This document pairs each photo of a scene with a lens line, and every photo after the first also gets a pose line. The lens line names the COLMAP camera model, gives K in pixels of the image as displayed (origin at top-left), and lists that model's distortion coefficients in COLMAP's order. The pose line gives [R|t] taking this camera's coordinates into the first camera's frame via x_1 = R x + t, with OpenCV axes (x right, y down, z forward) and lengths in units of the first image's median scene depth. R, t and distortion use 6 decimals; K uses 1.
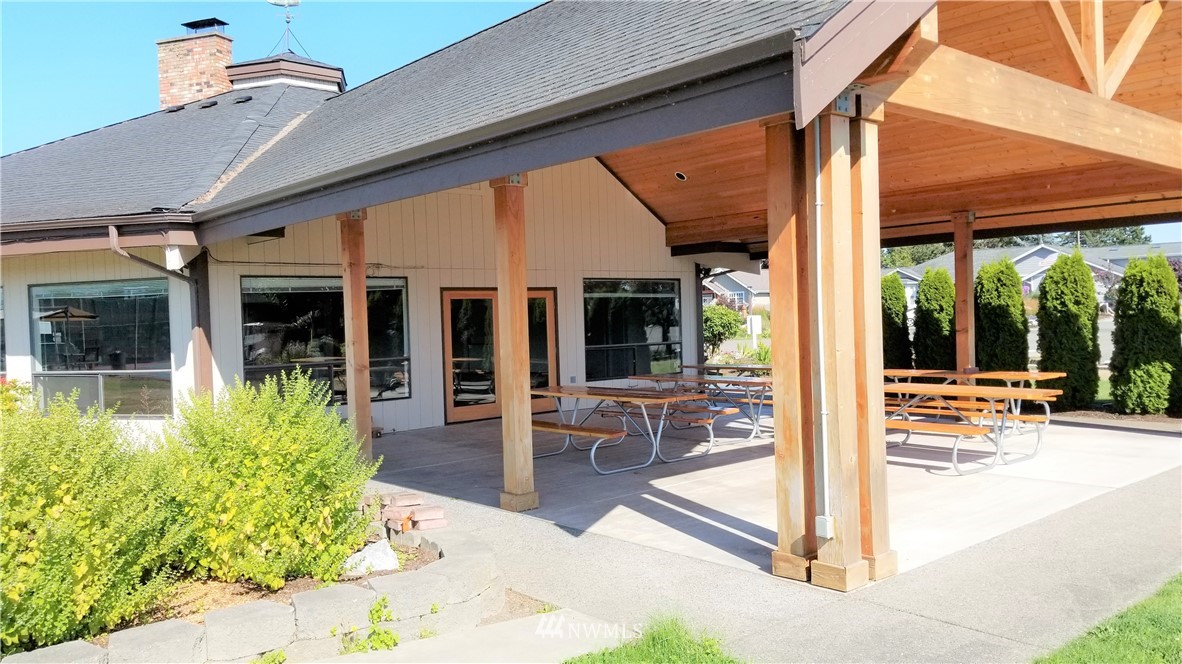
lens RADIAL K [[912.3, 0, 591.0], [0, 912.3, 332.0], [0, 0, 1]] dist [0.053299, -0.003666]
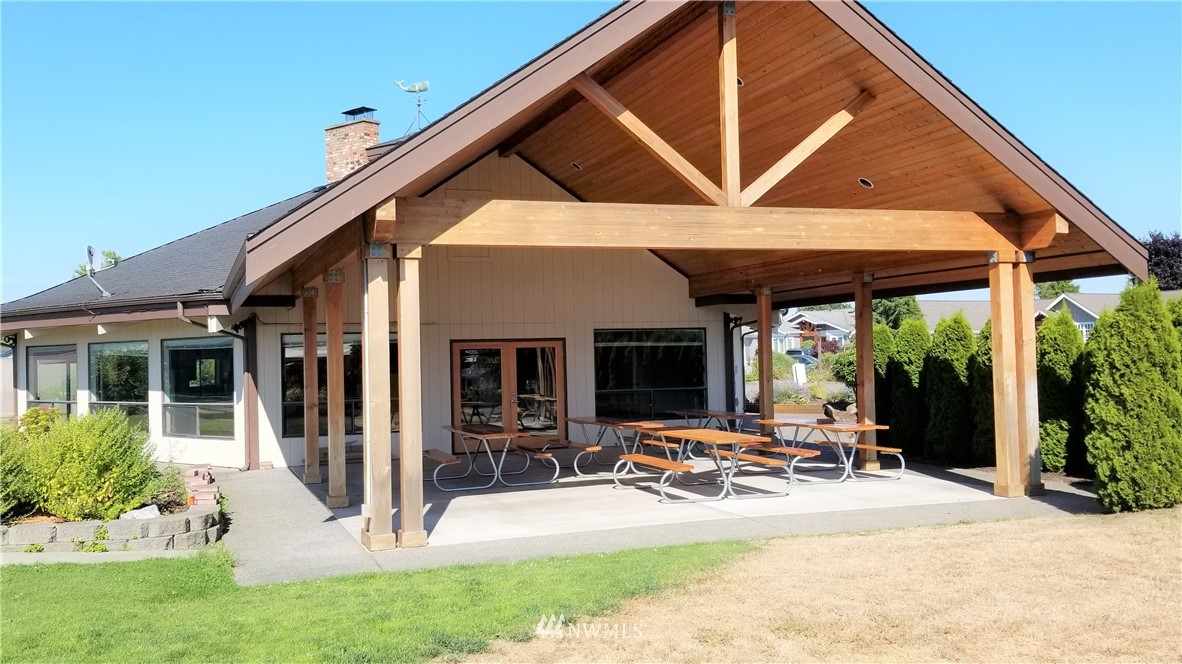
lens RADIAL K [[1071.4, 0, 591.0], [0, 1071.4, 332.0], [0, 0, 1]] dist [0.111491, -0.002087]
pose [[0.932973, 0.000190, -0.359947, 0.516570], [-0.010921, 0.999554, -0.027781, -0.021770], [0.359782, 0.029850, 0.932559, -0.253933]]
